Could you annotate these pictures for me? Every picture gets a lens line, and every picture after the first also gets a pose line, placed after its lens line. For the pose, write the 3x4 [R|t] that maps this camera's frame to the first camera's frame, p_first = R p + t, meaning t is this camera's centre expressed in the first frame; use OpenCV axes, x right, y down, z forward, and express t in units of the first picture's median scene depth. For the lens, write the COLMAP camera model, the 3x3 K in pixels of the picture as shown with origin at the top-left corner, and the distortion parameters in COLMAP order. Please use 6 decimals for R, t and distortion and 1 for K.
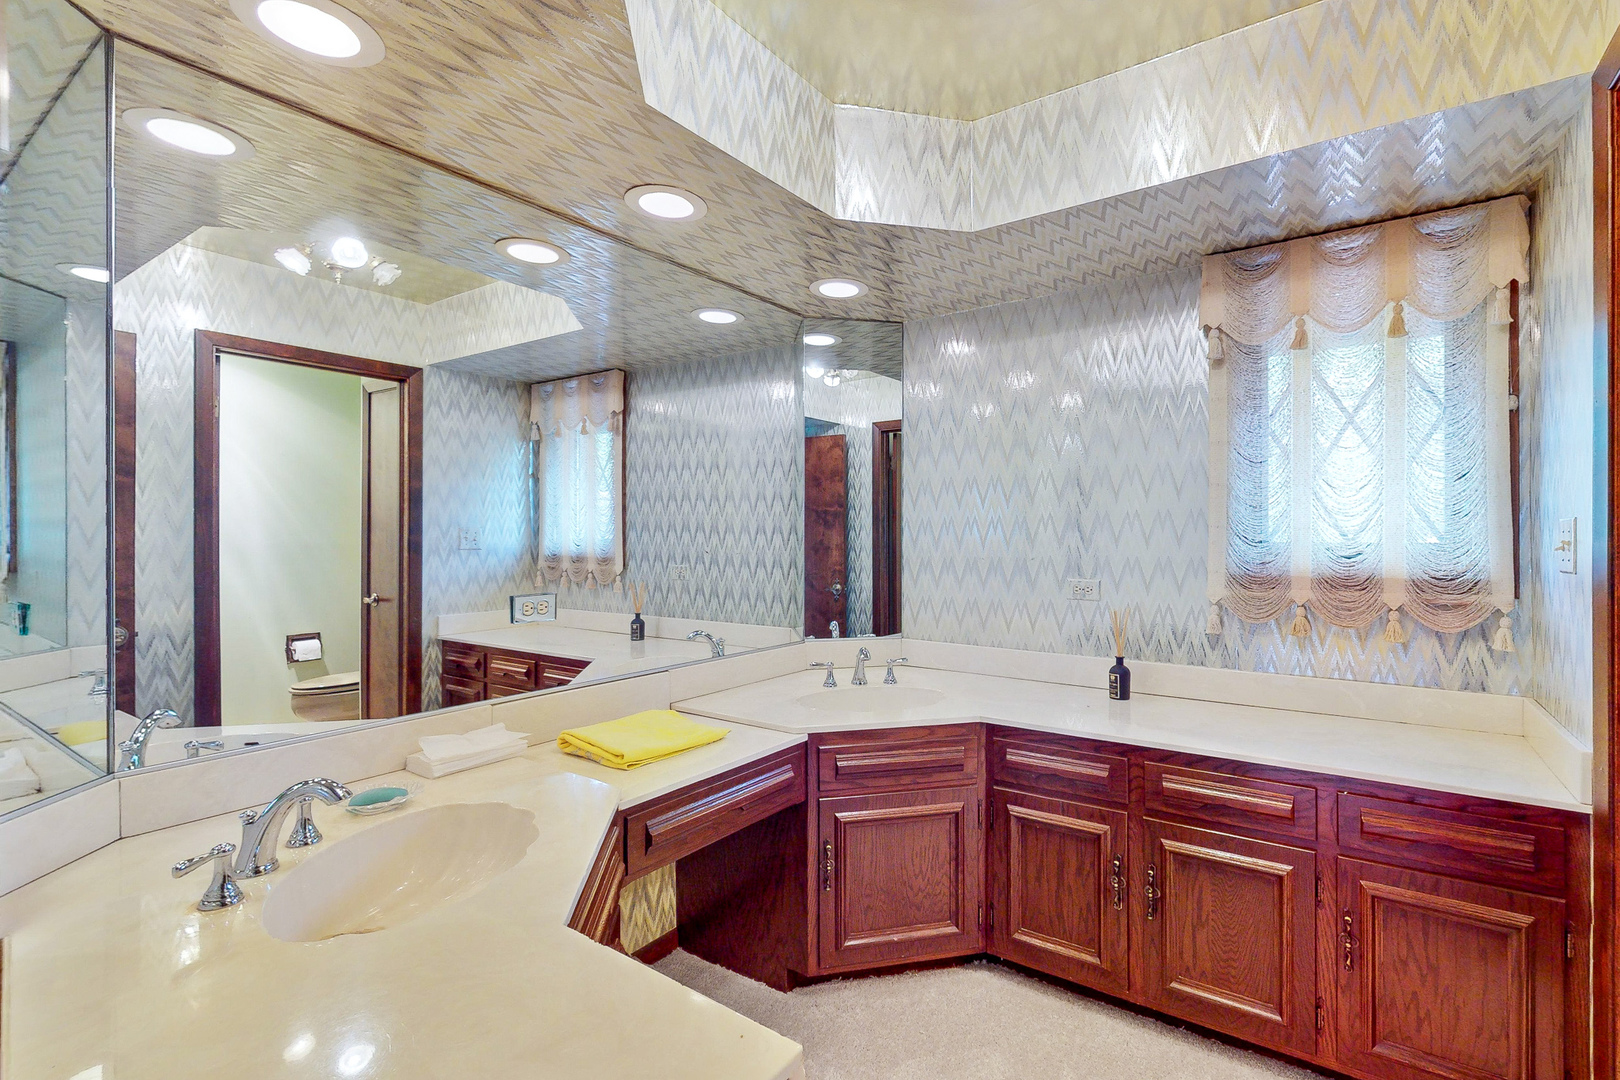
lens RADIAL K [[758.7, 0, 842.0], [0, 758.7, 546.7], [0, 0, 1]] dist [0.000535, -0.000511]
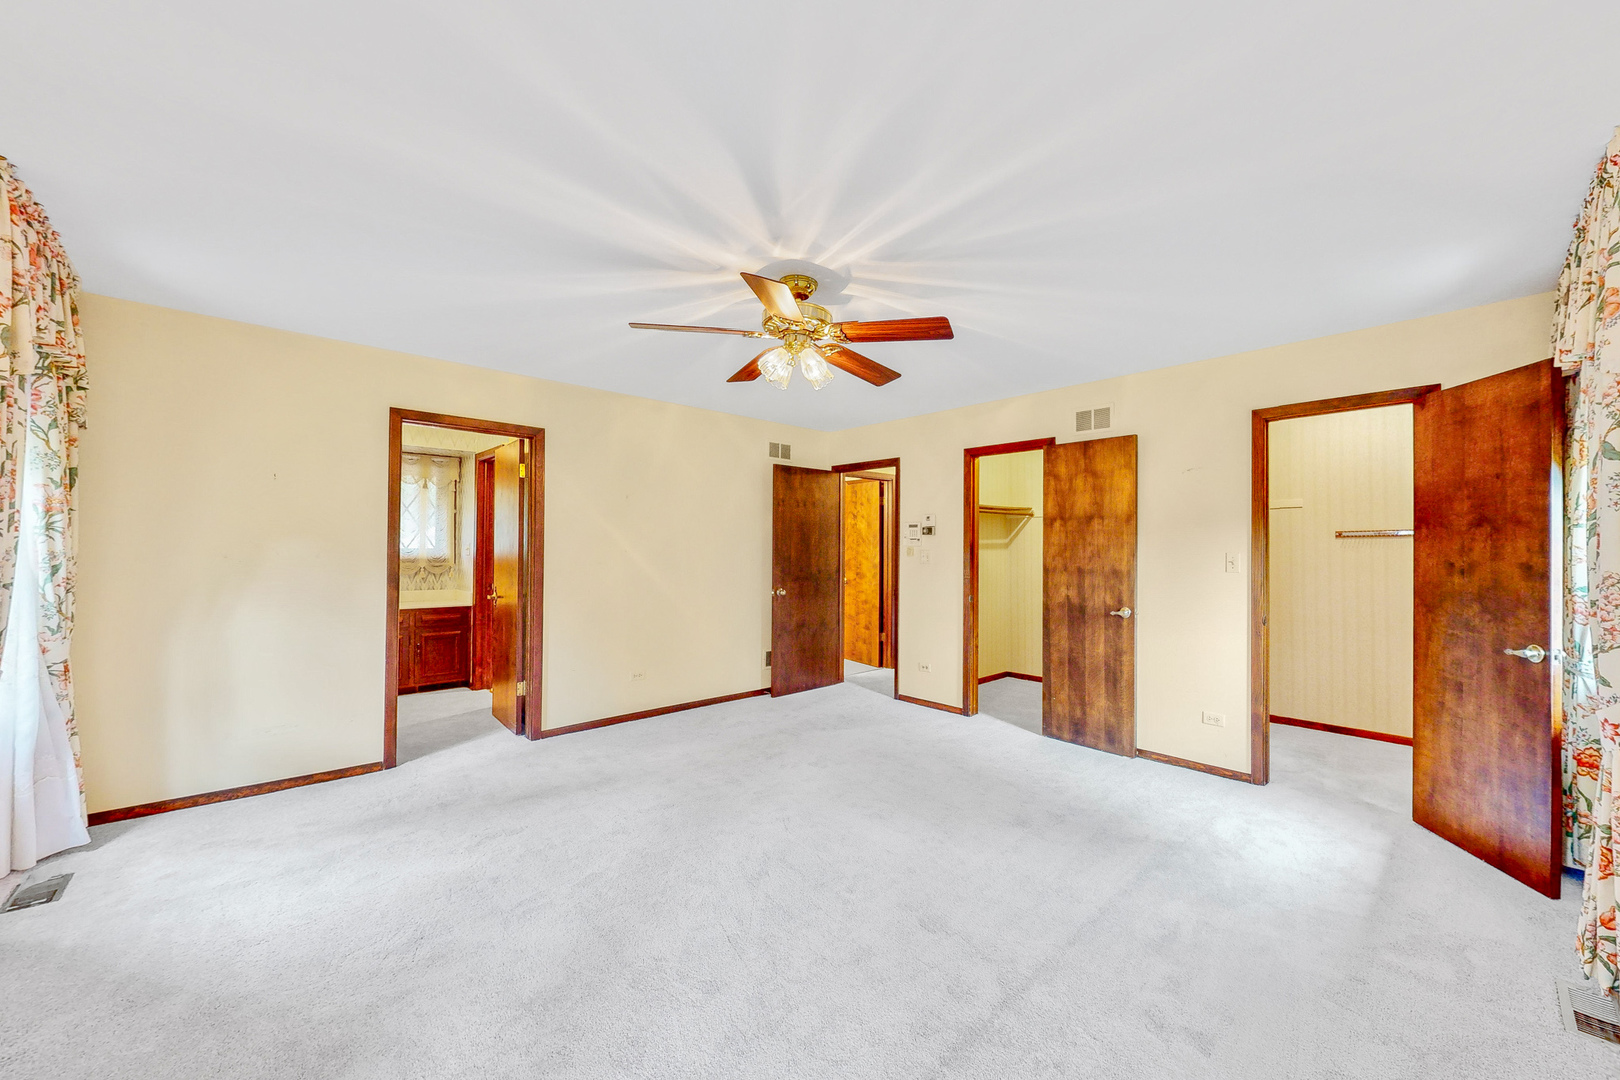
lens RADIAL K [[564.7, 0, 810.0], [0, 564.7, 540.0], [0, 0, 1]] dist [0.000105, -0.000199]
pose [[0.202003, 0.022732, 0.979121, -1.462101], [-0.007335, 0.999738, -0.021697, -0.000563], [-0.979358, -0.002799, 0.202116, -1.266687]]
